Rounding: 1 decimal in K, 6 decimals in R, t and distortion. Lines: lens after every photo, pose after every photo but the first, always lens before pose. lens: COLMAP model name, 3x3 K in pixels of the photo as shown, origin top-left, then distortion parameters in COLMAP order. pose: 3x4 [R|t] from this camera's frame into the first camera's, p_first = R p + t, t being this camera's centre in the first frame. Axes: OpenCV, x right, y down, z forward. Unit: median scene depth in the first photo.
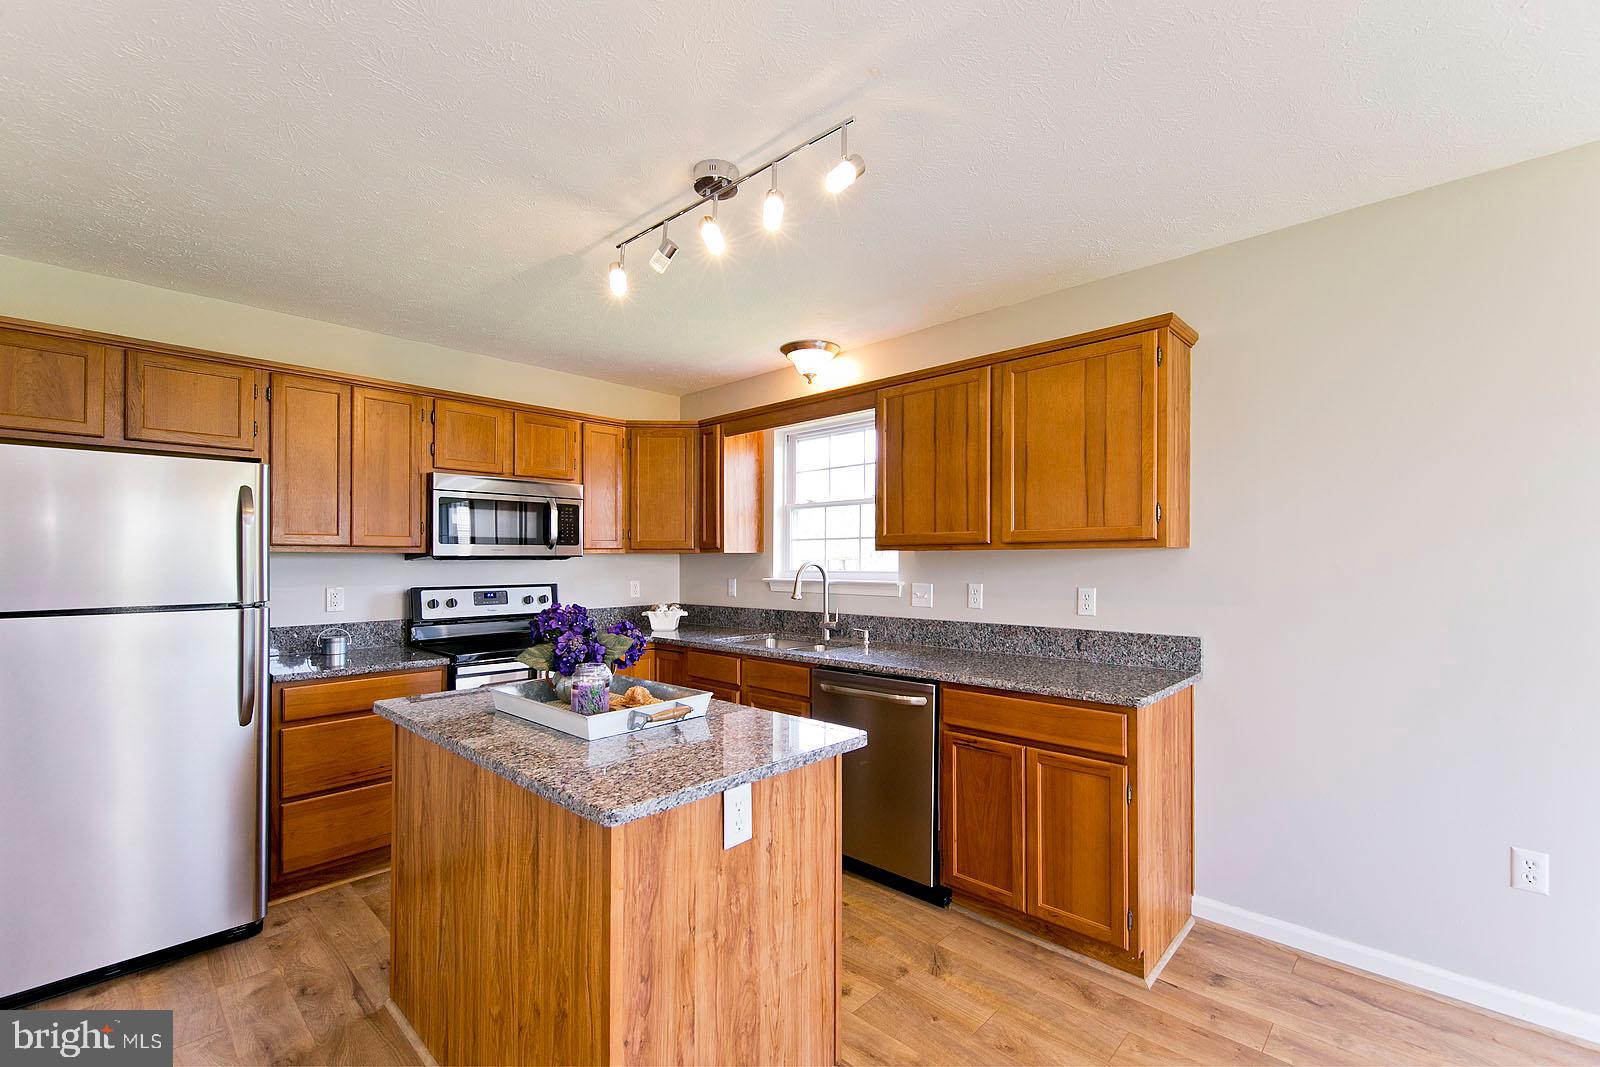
lens RADIAL K [[662.0, 0, 772.5], [0, 662.0, 554.9], [0, 0, 1]] dist [0.002853, -0.000073]
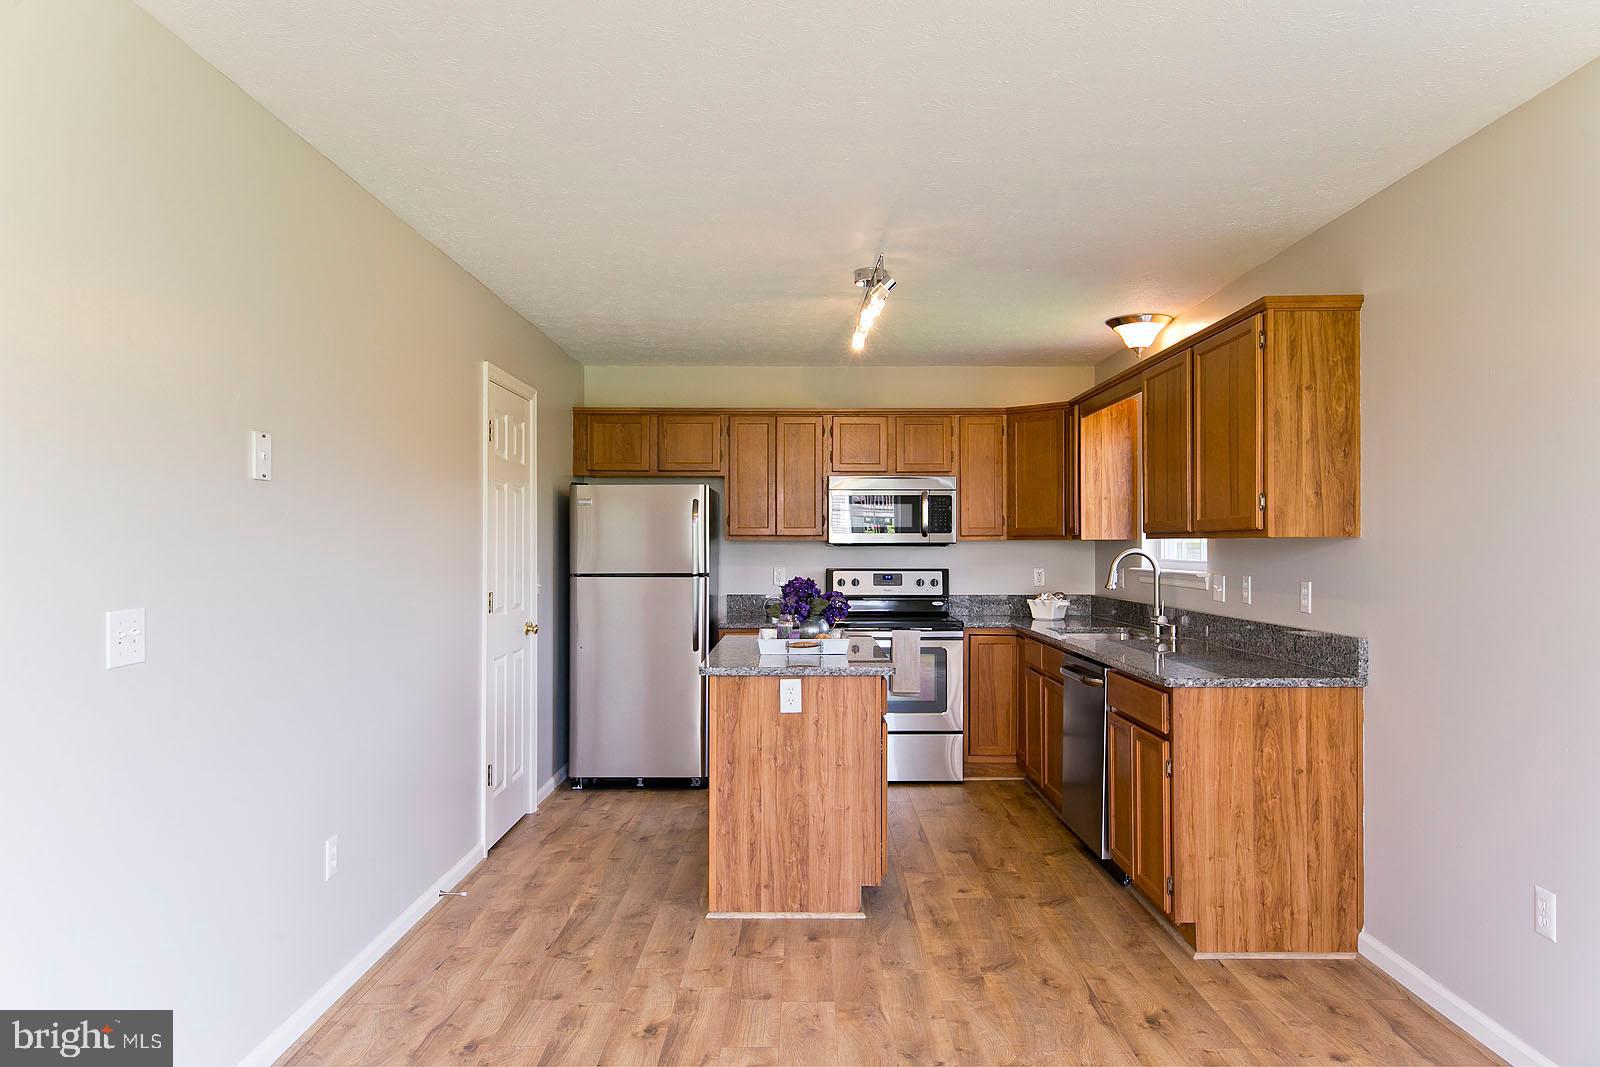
lens RADIAL K [[1057.2, 0, 800.0], [0, 1057.2, 533.5], [0, 0, 1]] dist [-0.000129, -0.000323]
pose [[0.680820, -0.004174, -0.732439, 0.981262], [0.003672, 0.999991, -0.002285, -0.013139], [0.732441, -0.001134, 0.680829, -0.427385]]
